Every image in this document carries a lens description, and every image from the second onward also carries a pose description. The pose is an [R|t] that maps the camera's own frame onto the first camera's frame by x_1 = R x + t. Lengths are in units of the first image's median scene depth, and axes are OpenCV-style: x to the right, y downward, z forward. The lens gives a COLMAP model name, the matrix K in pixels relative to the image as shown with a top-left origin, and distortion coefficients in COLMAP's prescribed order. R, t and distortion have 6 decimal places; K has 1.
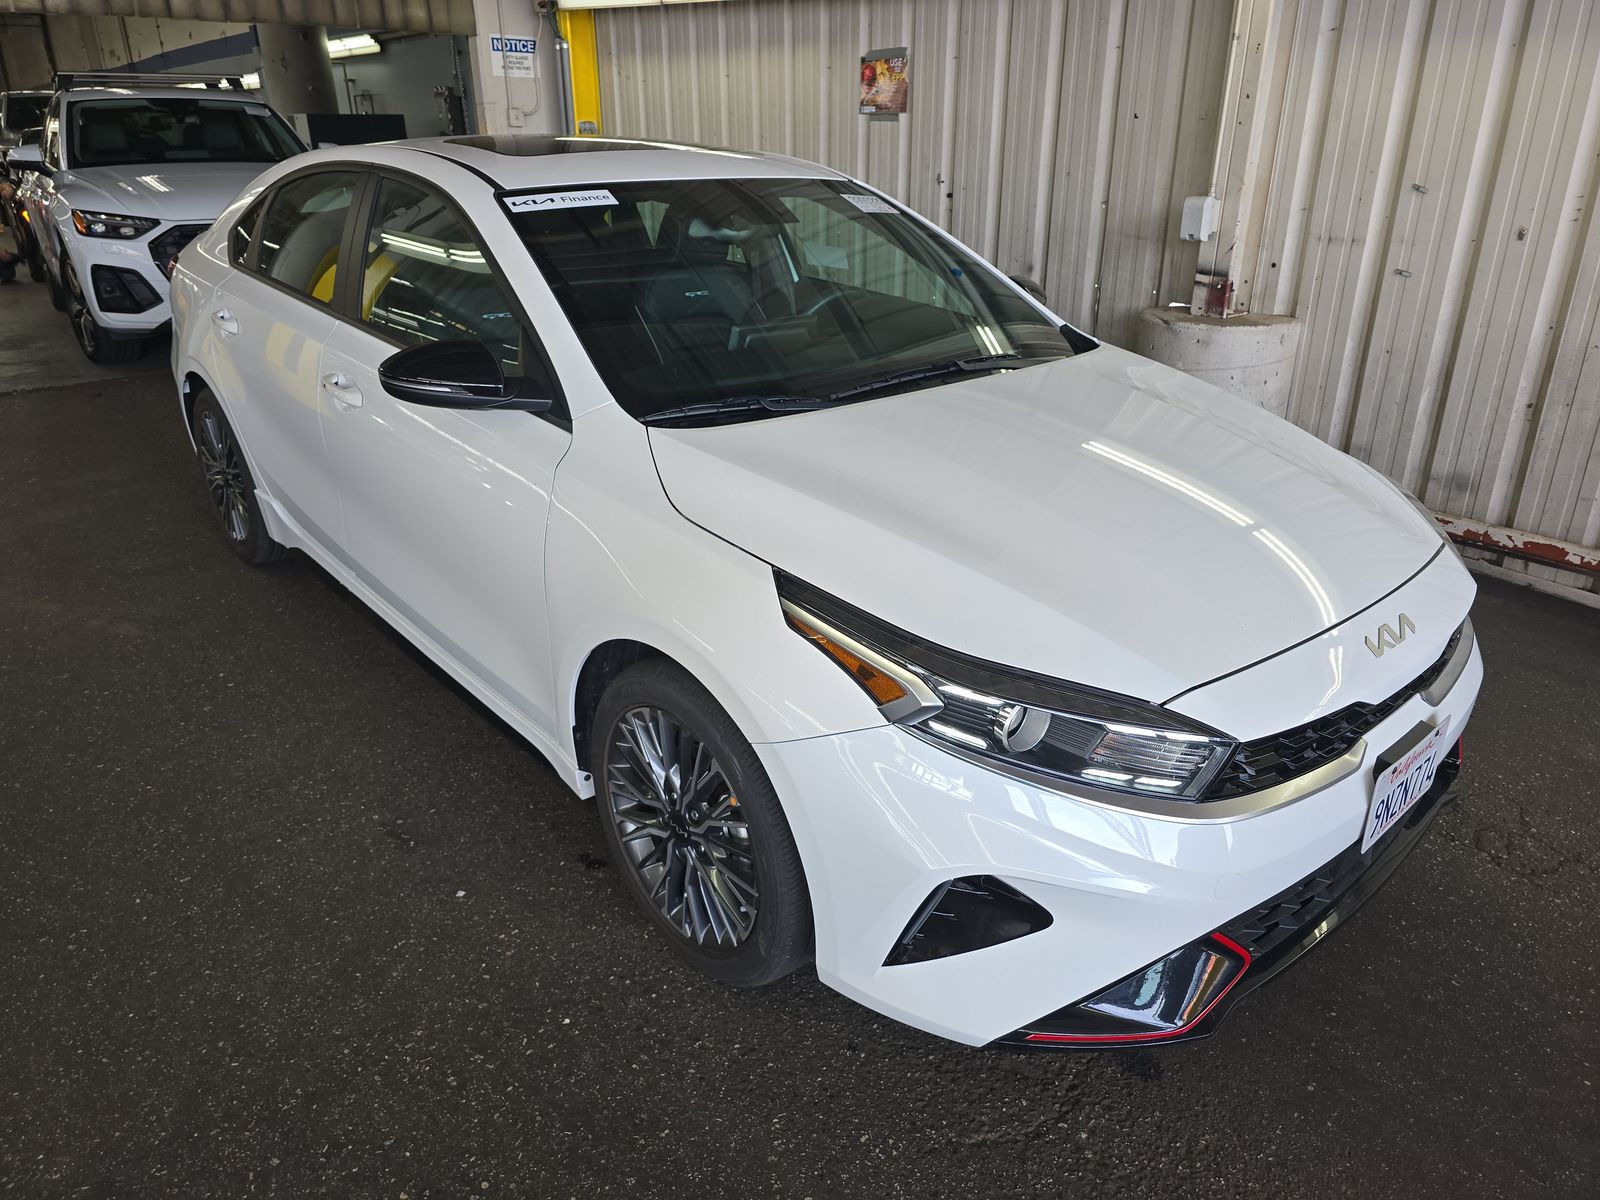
lens RADIAL K [[1101.6, 0, 807.5], [0, 1101.6, 598.0], [0, 0, 1]] dist [0.051831, -0.051253]
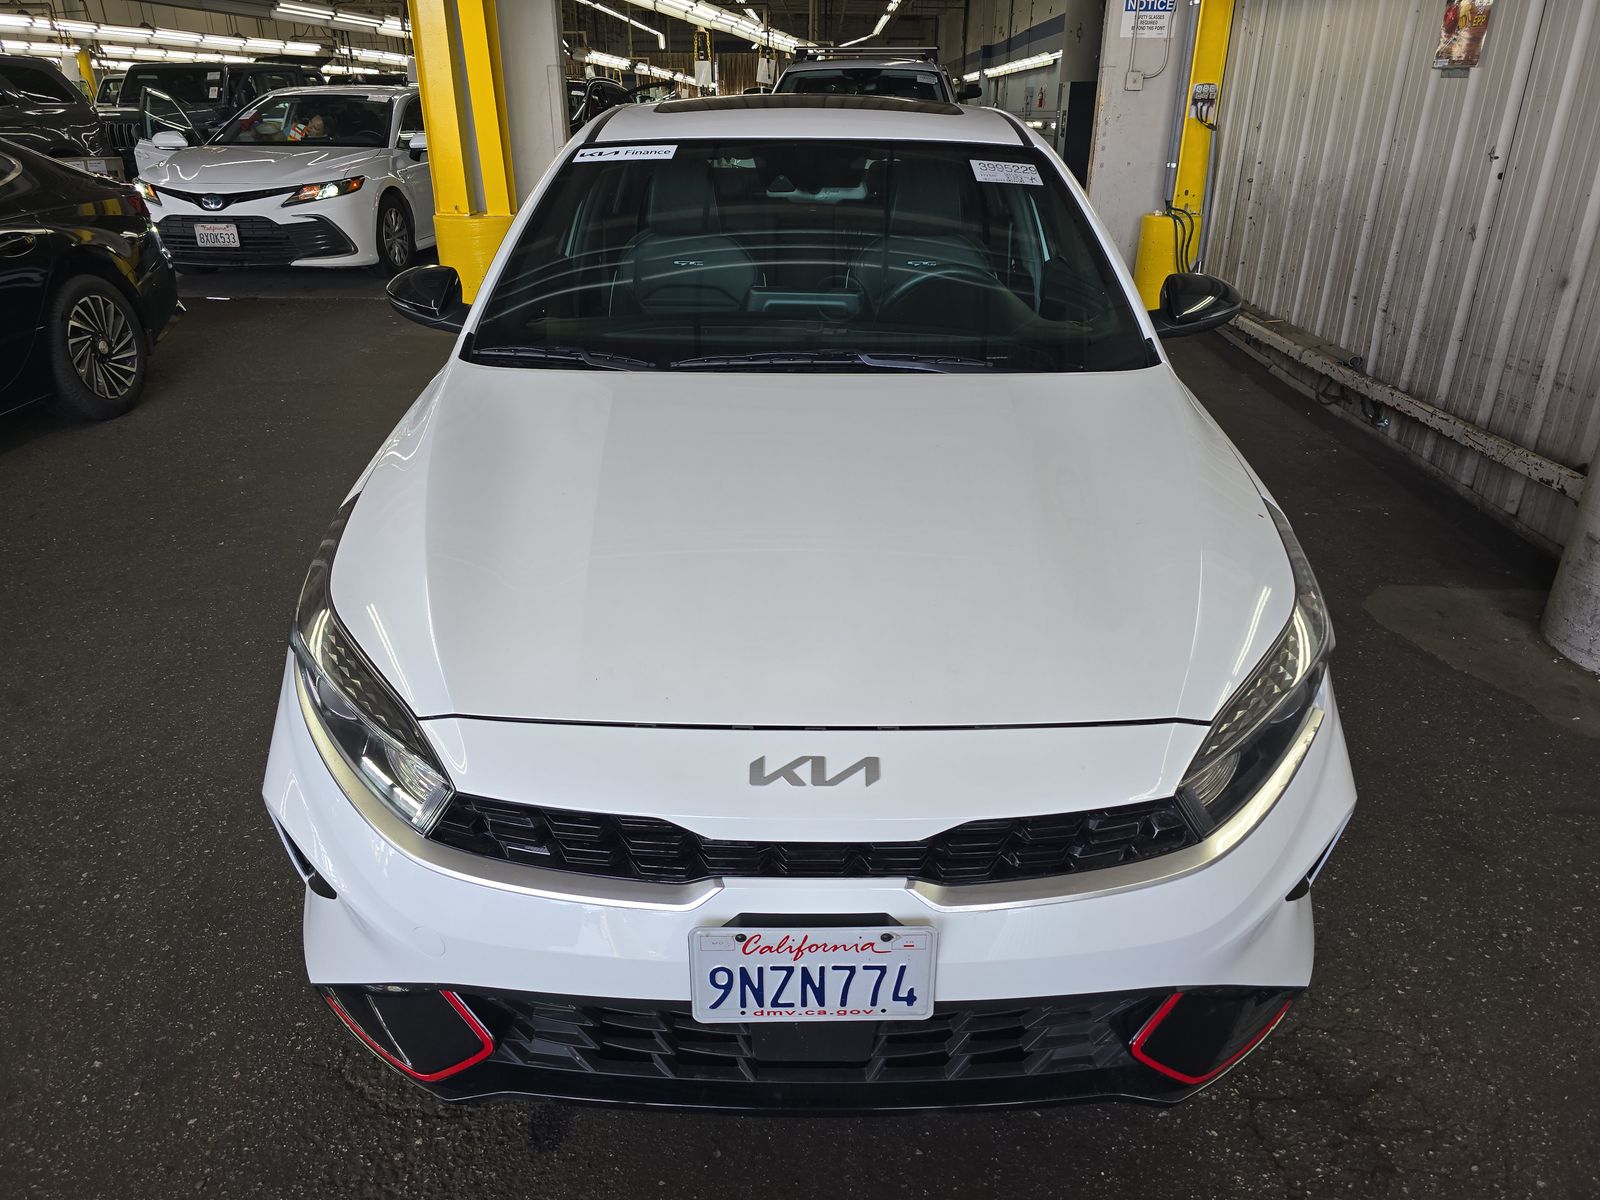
lens RADIAL K [[1101.6, 0, 807.5], [0, 1101.6, 598.0], [0, 0, 1]] dist [0.051831, -0.051253]
pose [[0.737951, 0.276705, -0.615519, 0.325019], [-0.262217, 0.957977, 0.116282, -0.055725], [0.621829, 0.075589, 0.779497, 0.144777]]
